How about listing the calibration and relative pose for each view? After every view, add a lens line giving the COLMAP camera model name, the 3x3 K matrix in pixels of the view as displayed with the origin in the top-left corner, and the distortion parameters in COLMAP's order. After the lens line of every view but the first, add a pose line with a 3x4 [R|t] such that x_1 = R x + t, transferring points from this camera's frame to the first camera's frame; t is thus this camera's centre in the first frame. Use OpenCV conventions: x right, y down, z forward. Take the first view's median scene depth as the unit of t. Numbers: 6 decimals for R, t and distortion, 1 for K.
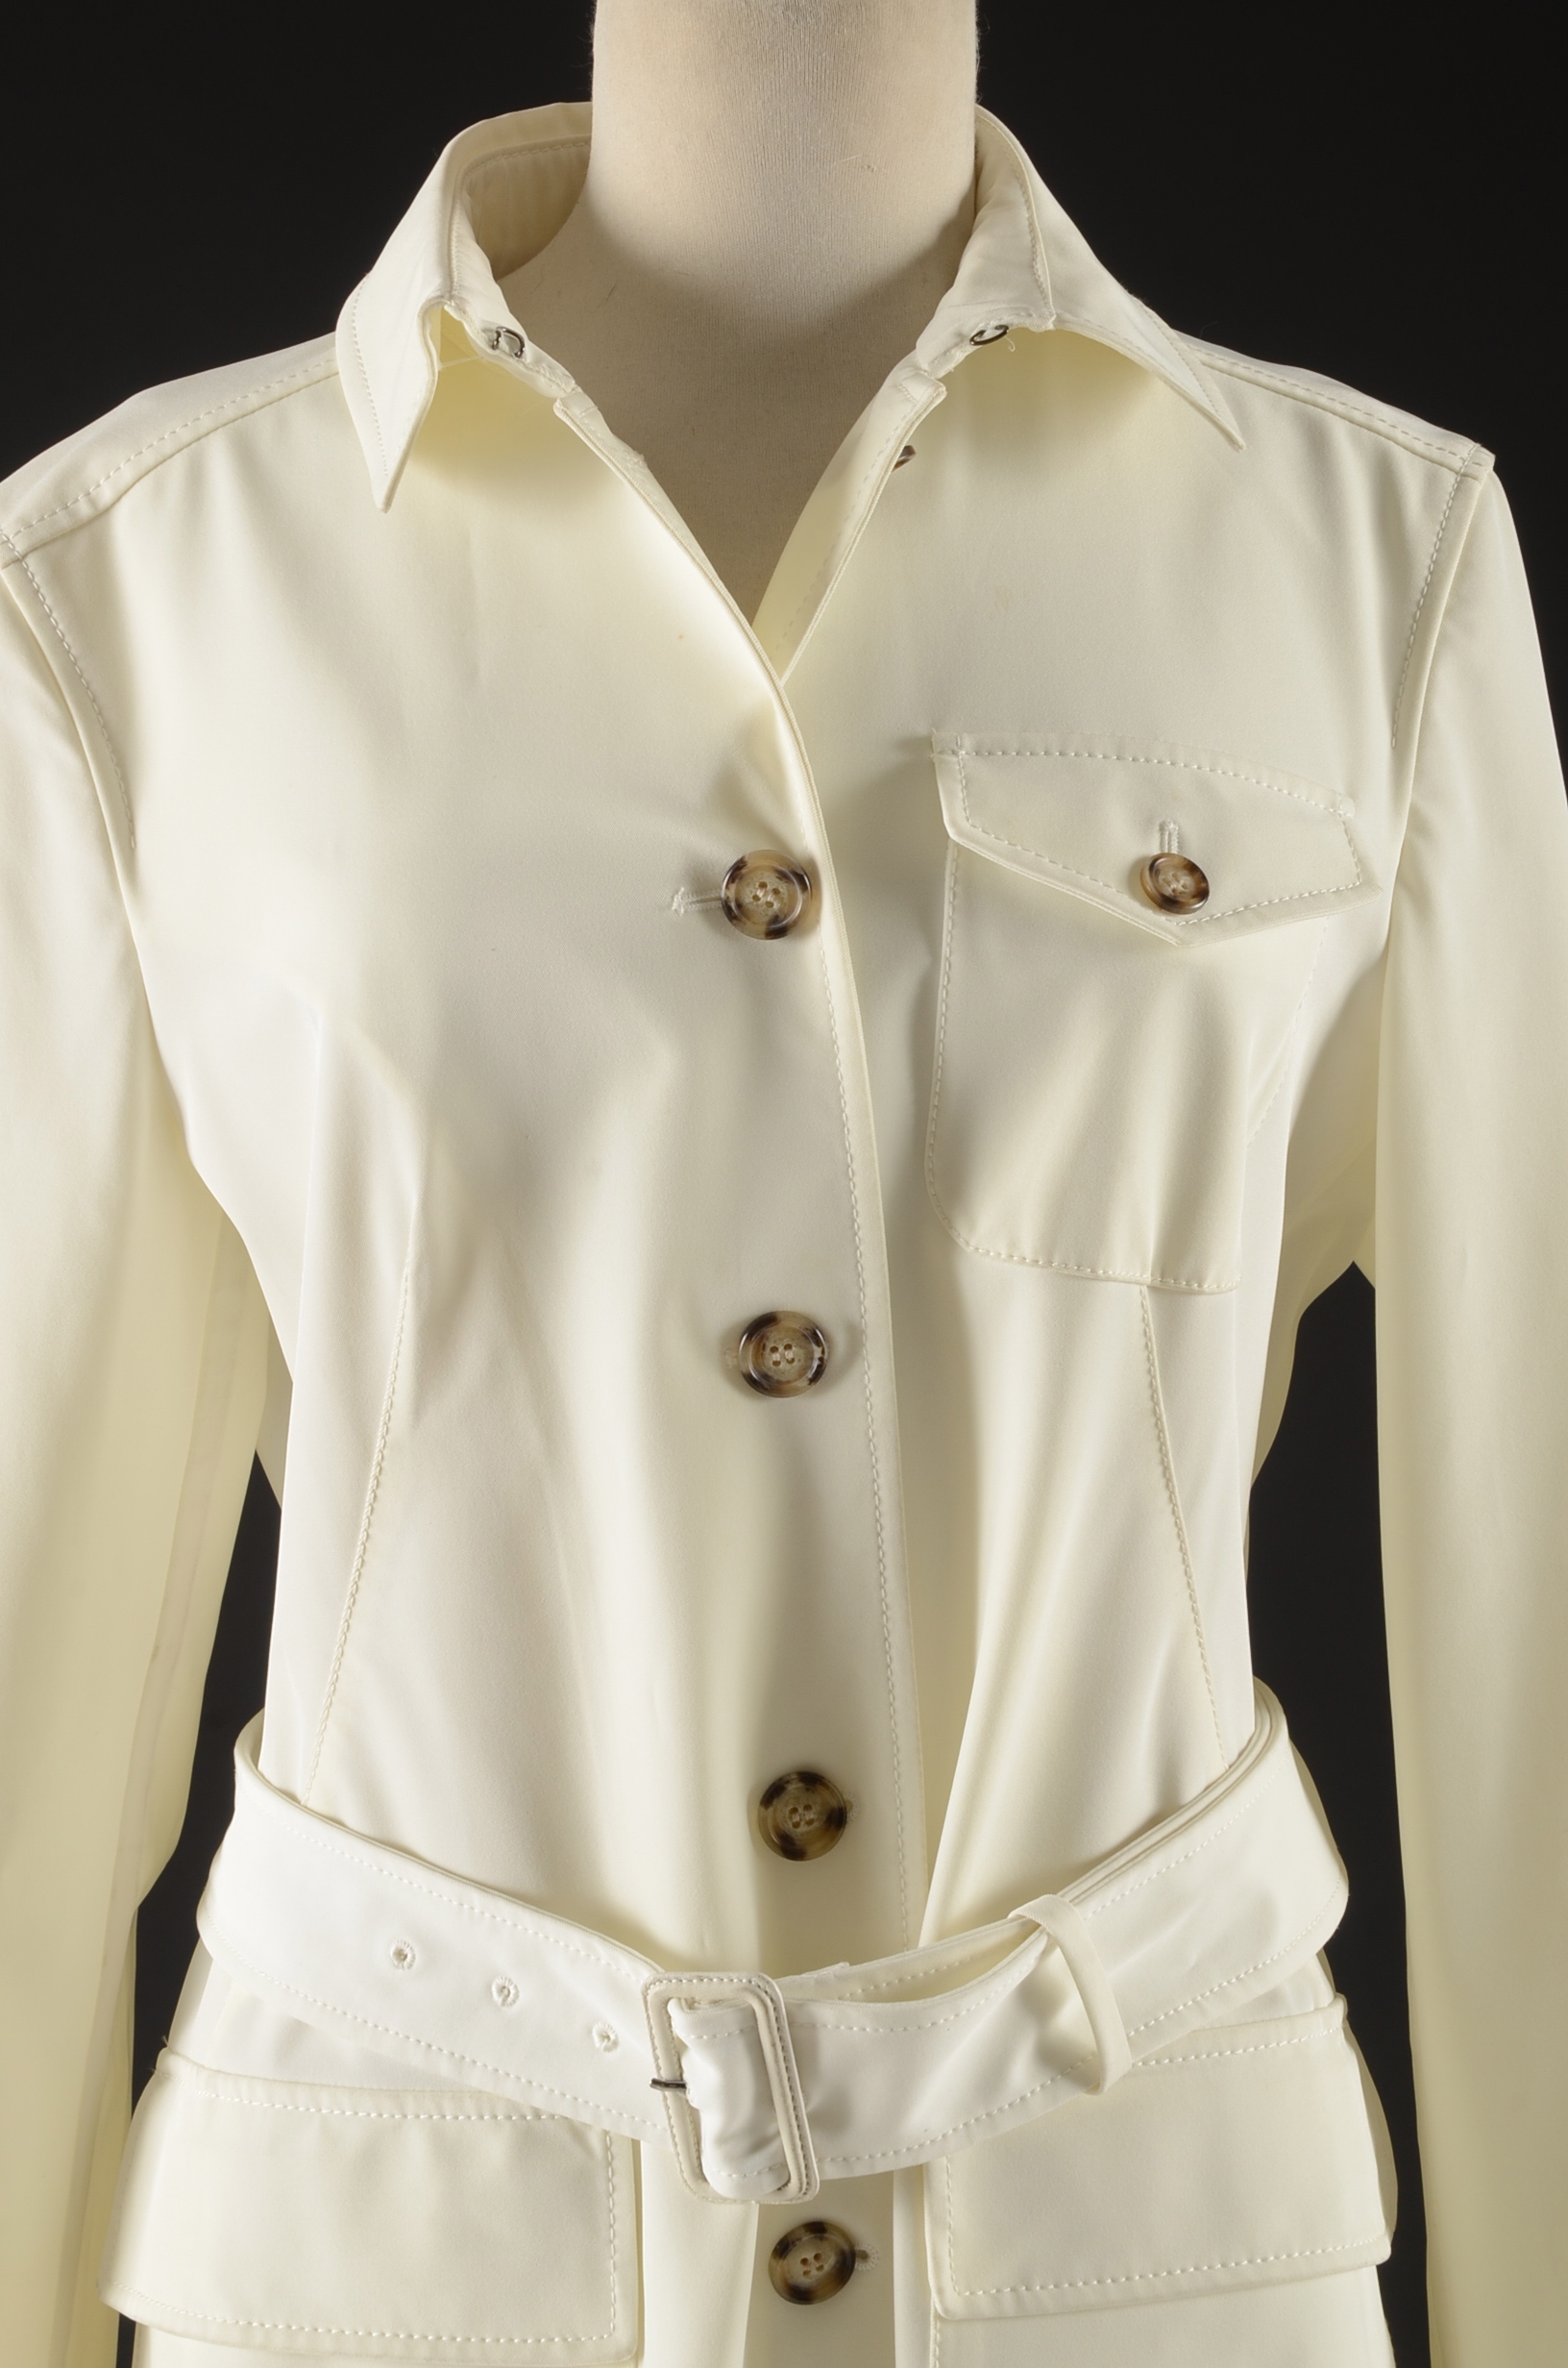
lens RADIAL K [[5822.2, 0, 784.0], [0, 5822.2, 1184.0], [0, 0, 1]] dist [0.409255, 1.525546]
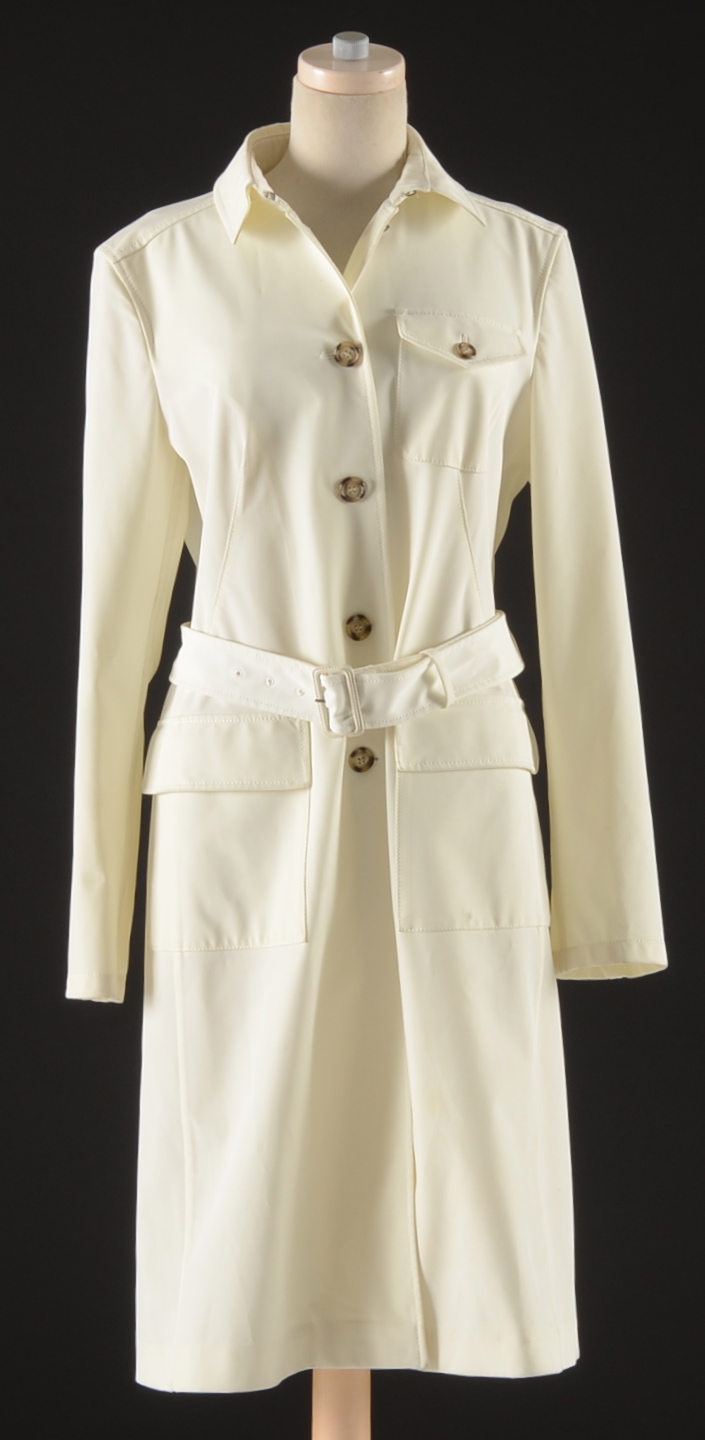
lens RADIAL K [[6176.0, 0, 352.5], [0, 6176.0, 720.0], [0, 0, 1]] dist [0.201634, 3.094467]
pose [[0.999777, -0.003348, 0.020867, -0.075020], [0.004451, 0.998583, -0.053027, 0.350922], [-0.020660, 0.053109, 0.998375, -2.565704]]
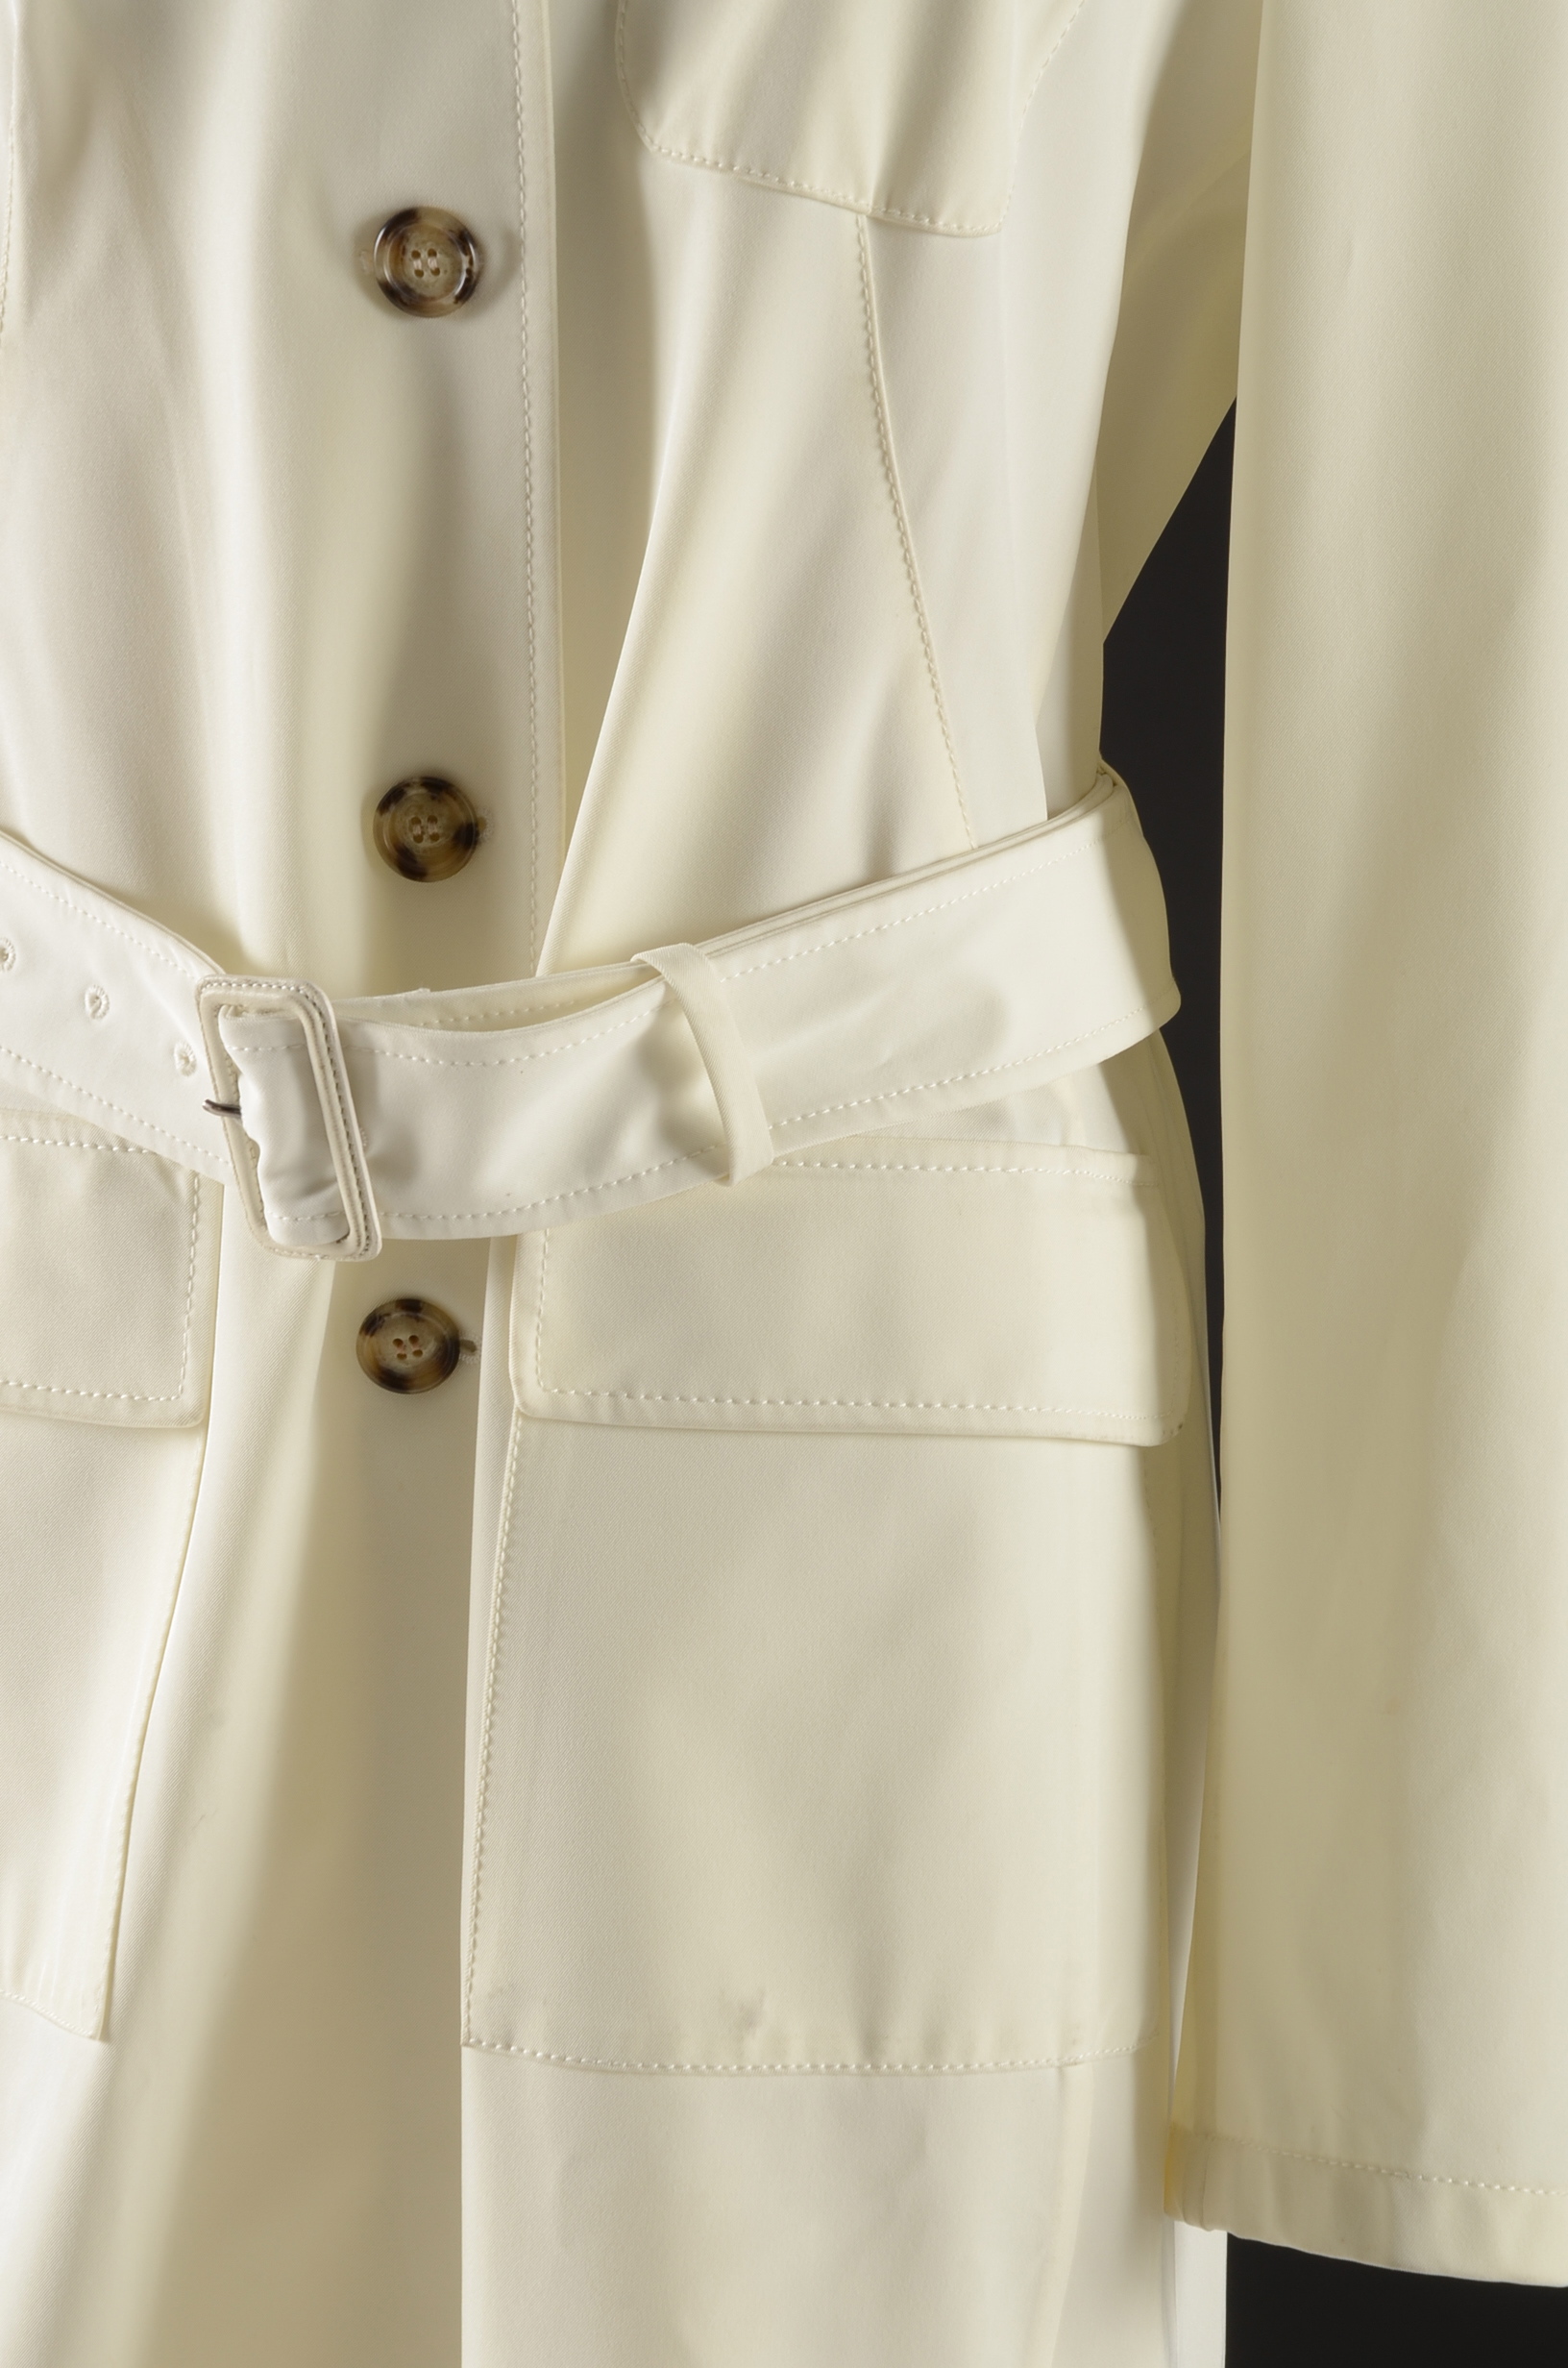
lens RADIAL K [[6299.1, 0, 779.2], [0, 6299.1, 1238.1], [0, 0, 1]] dist [0.535443, 1.424873]
pose [[0.963103, 0.109746, -0.245741, 0.285417], [-0.097475, 0.993330, 0.061591, 0.105469], [0.250861, -0.035365, 0.967377, 0.120430]]
